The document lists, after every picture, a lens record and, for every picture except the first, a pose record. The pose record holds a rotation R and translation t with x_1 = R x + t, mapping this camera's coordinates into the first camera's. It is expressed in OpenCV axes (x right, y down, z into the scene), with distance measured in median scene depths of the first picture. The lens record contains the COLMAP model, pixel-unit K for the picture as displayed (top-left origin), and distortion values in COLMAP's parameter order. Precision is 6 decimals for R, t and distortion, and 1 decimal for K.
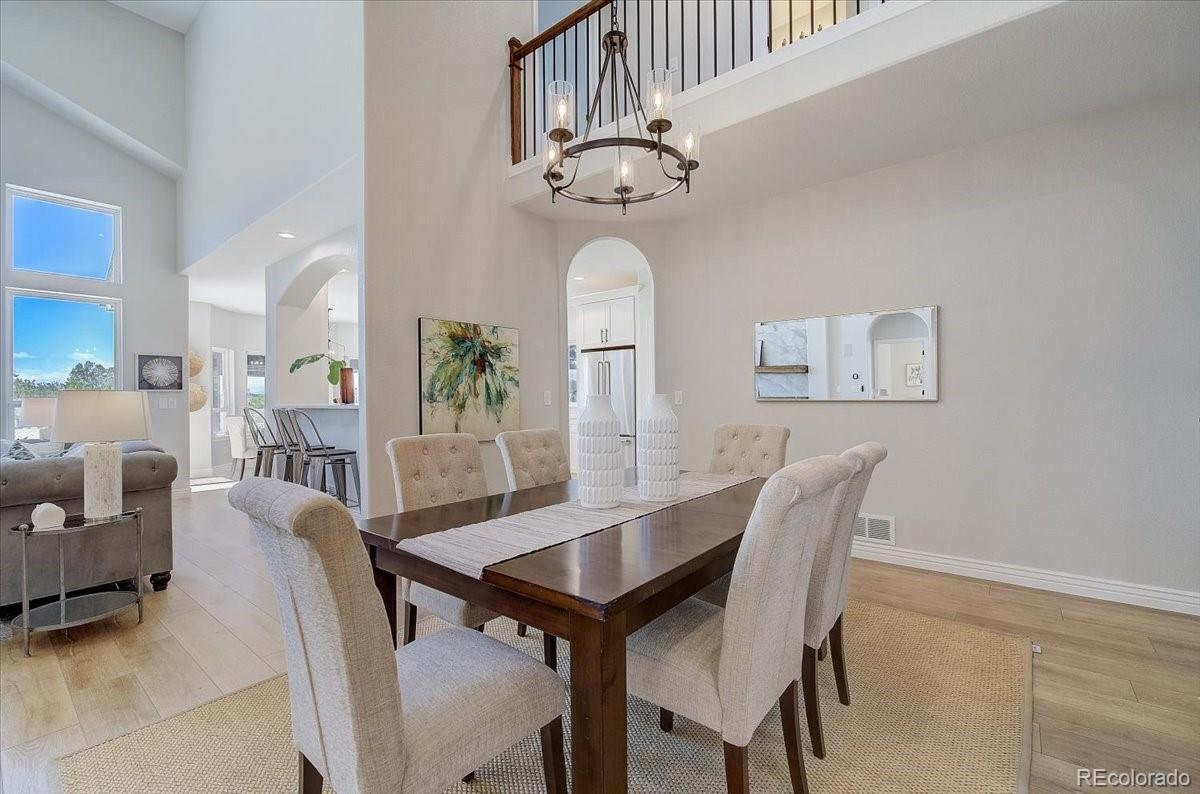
lens RADIAL K [[512.5, 0, 595.0], [0, 512.5, 401.7], [0, 0, 1]] dist [0.002364, -0.000400]
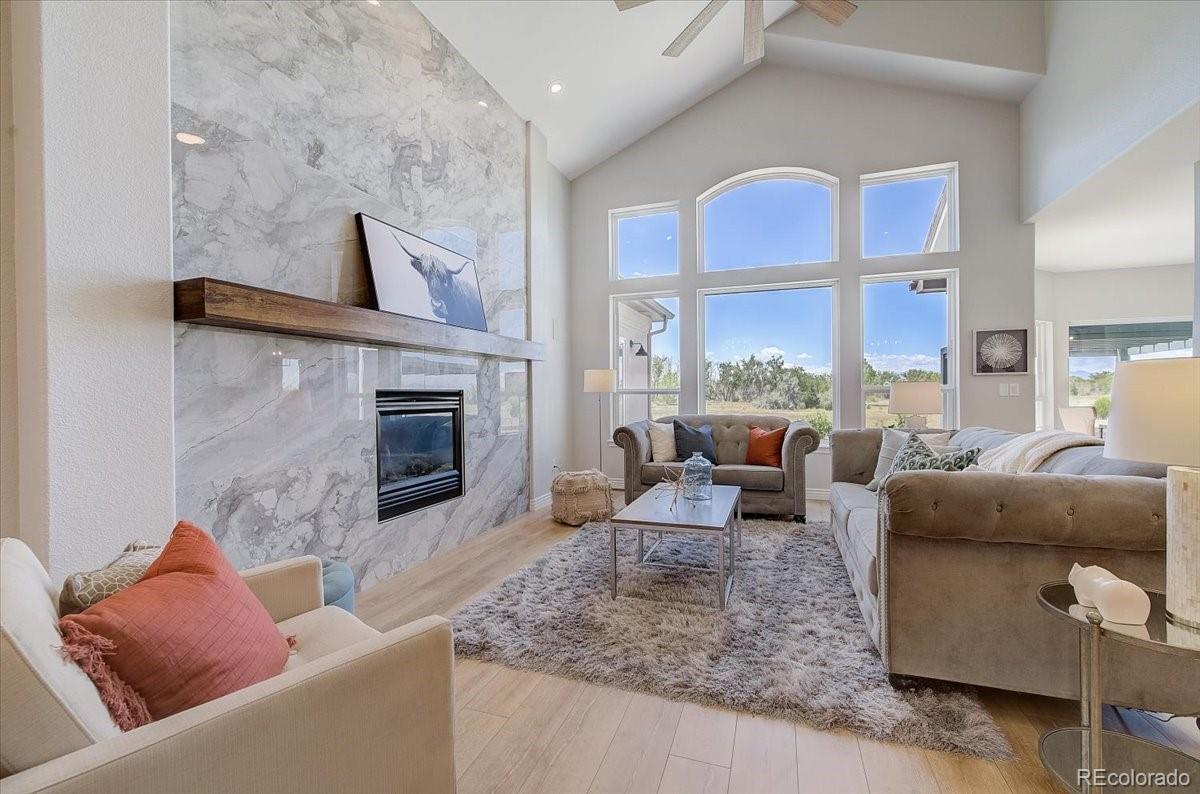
lens RADIAL K [[512.5, 0, 591.5], [0, 512.5, 397.5], [0, 0, 1]] dist [0.002364, -0.000400]
pose [[0.328028, 0.013656, -0.944569, -0.292066], [-0.001758, 0.999903, 0.013845, 0.005344], [0.944666, -0.002881, 0.328020, 0.127366]]
